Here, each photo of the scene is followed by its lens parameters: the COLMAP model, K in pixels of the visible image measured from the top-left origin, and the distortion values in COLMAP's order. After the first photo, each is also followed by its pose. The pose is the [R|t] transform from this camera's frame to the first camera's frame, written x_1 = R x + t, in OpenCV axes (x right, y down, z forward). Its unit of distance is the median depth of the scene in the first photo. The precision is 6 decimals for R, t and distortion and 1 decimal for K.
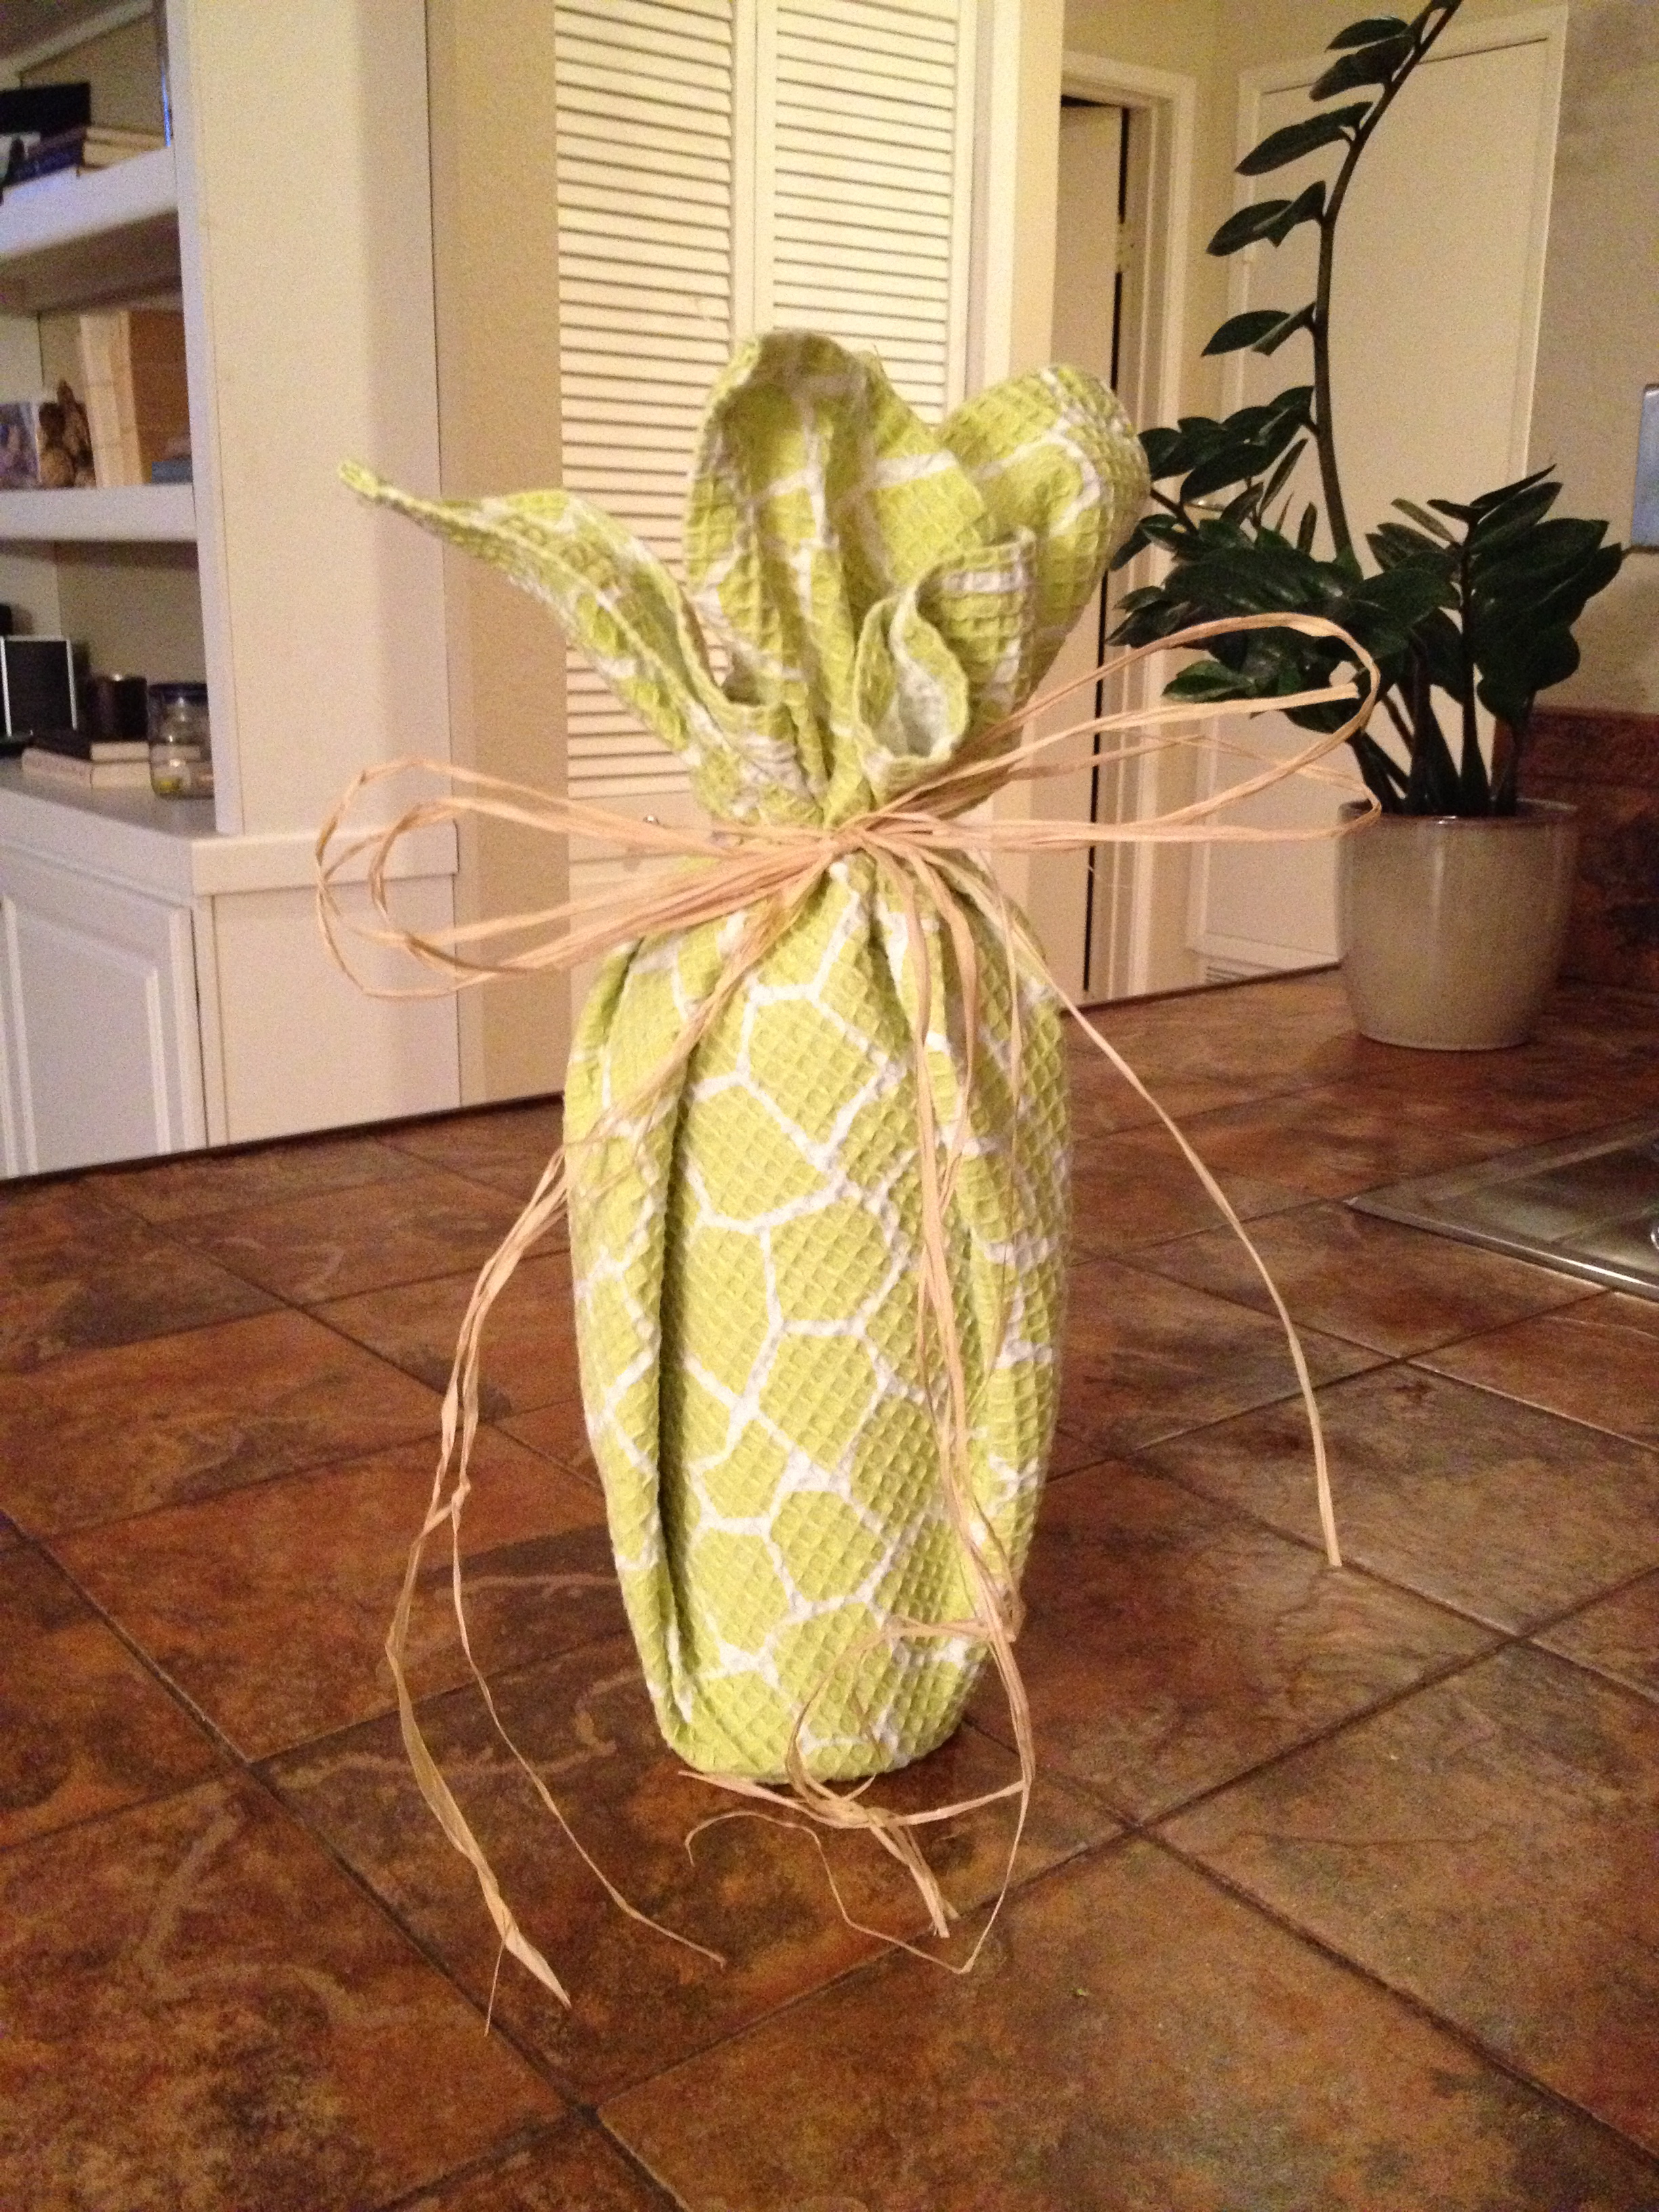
lens RADIAL K [[2080.3, 0, 829.5], [0, 2080.3, 1106.0], [0, 0, 1]] dist [0.122607, -0.255461]
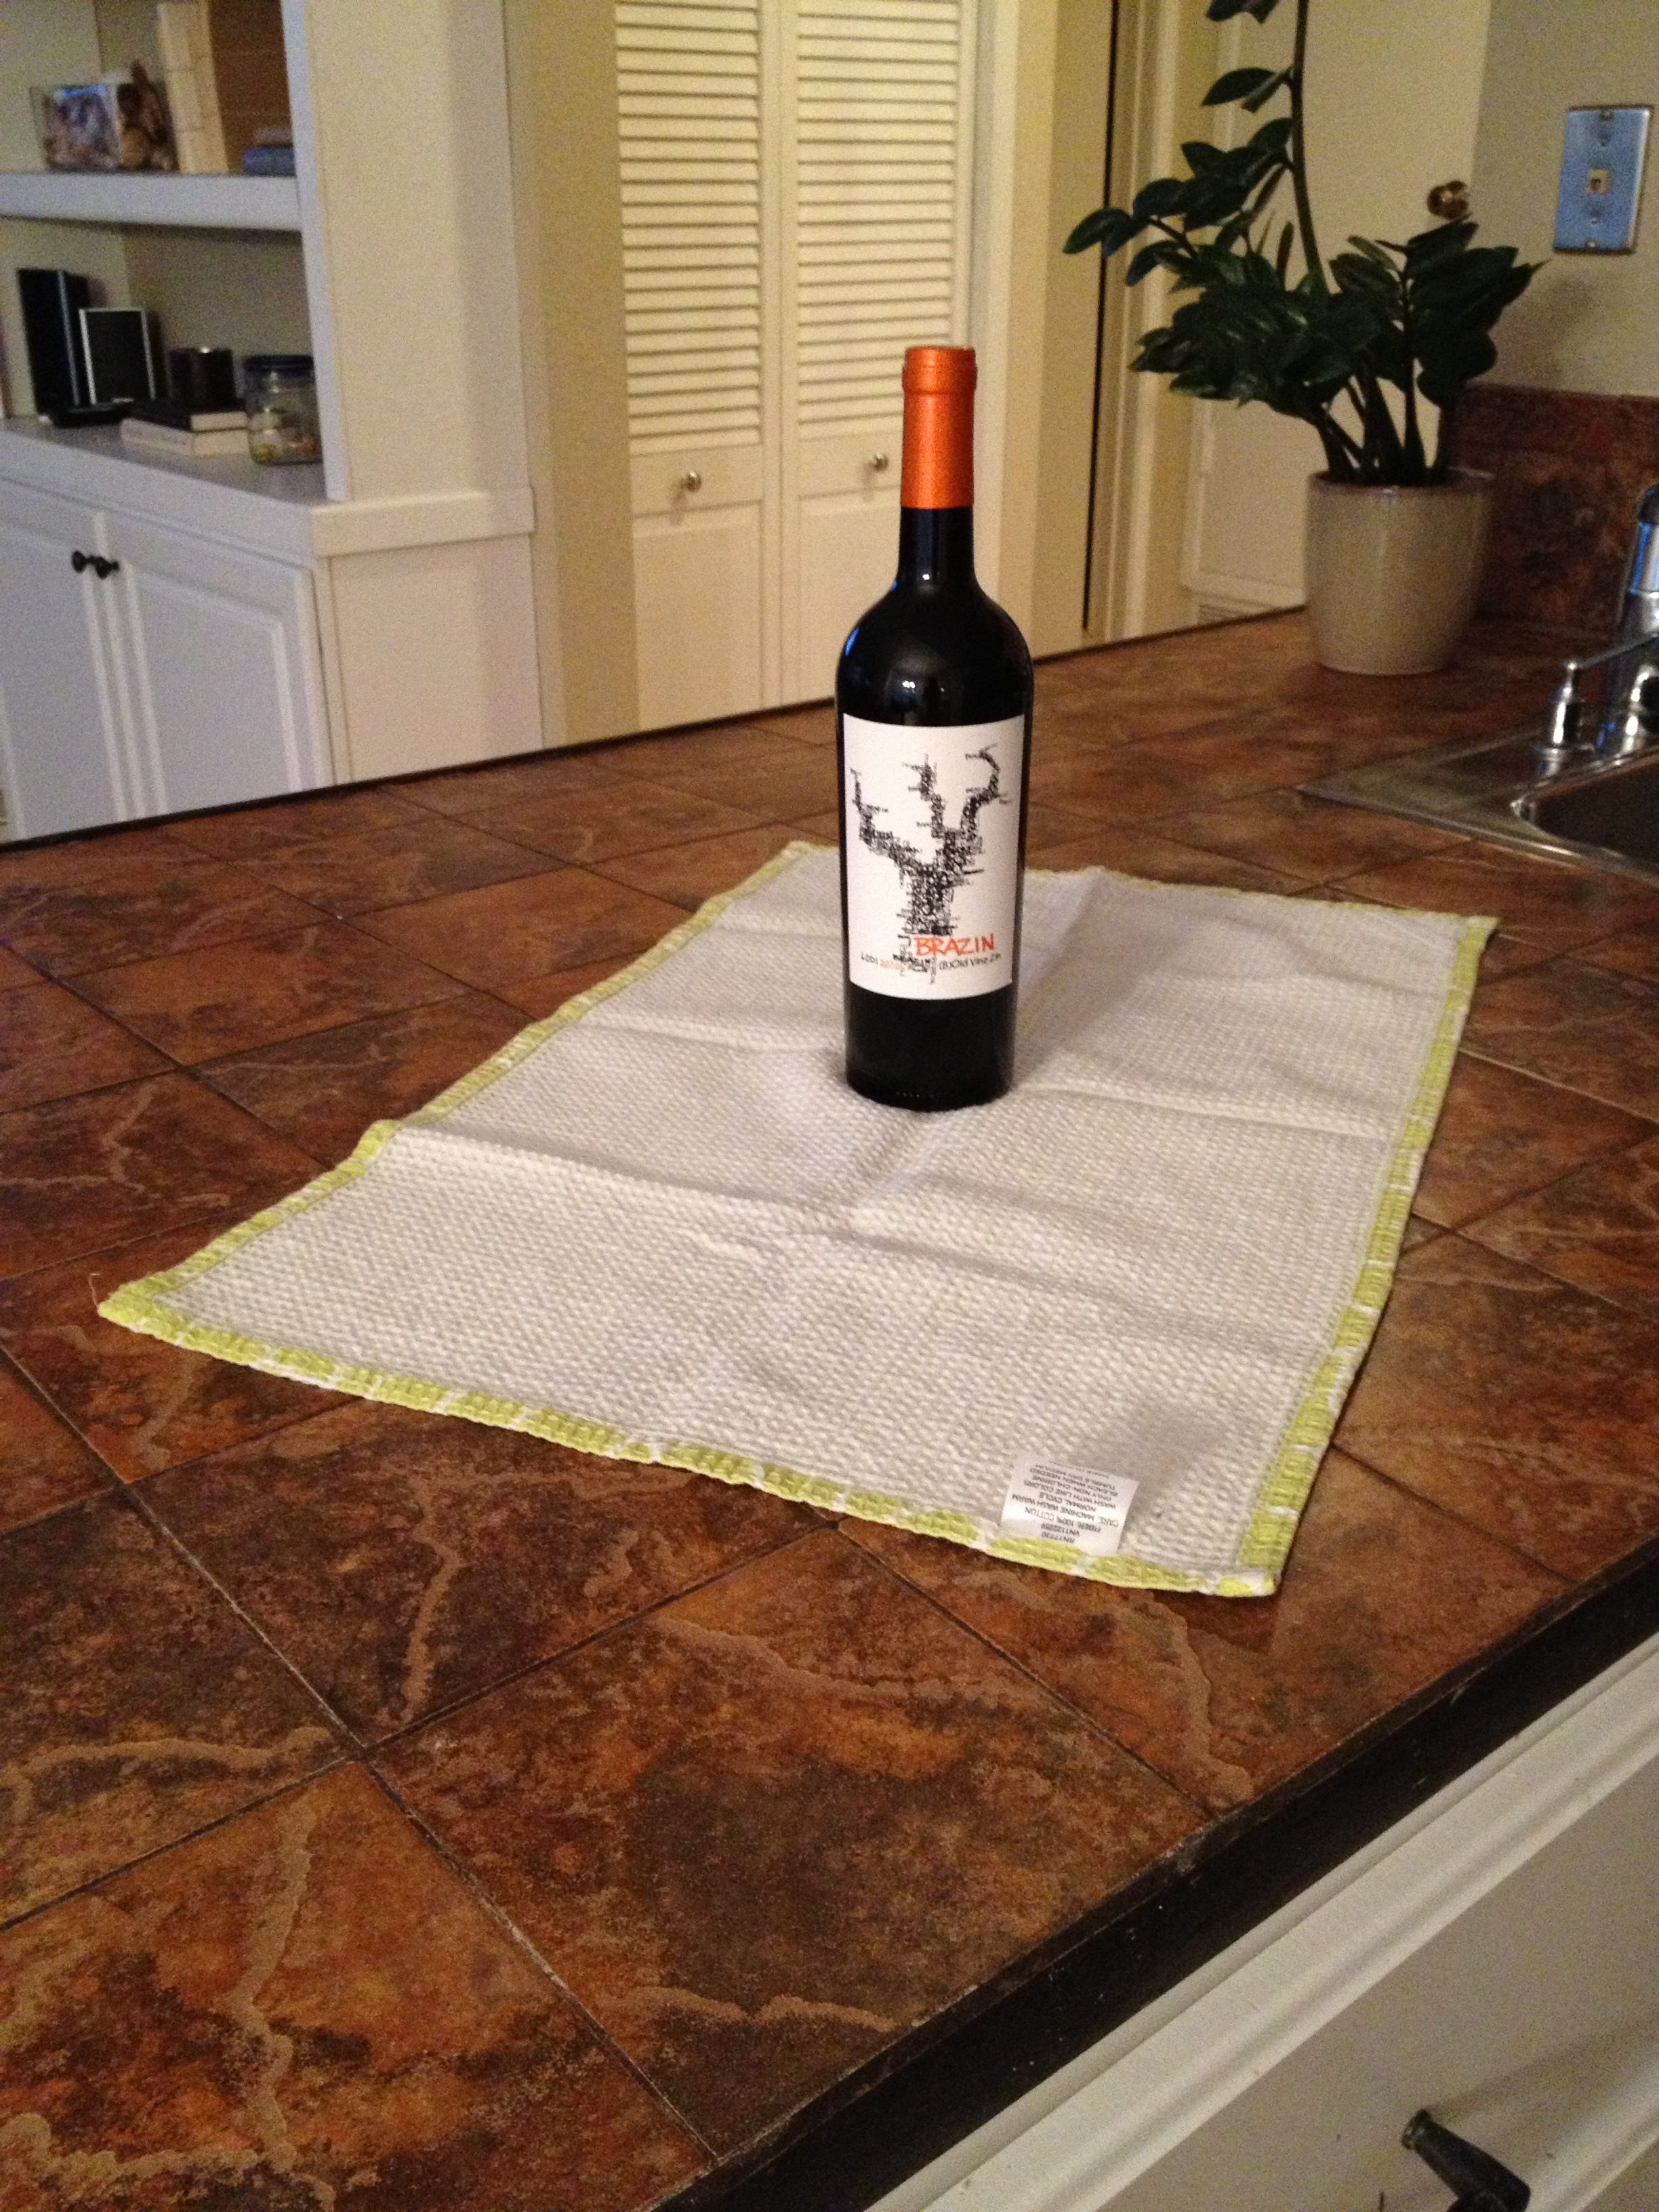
lens RADIAL K [[2080.3, 0, 829.5], [0, 2080.3, 1106.0], [0, 0, 1]] dist [0.122607, -0.255461]
pose [[0.999838, -0.017386, 0.004642, -0.057932], [0.016370, 0.985891, 0.166584, 0.013923], [-0.007473, -0.166481, 0.986016, -0.319618]]
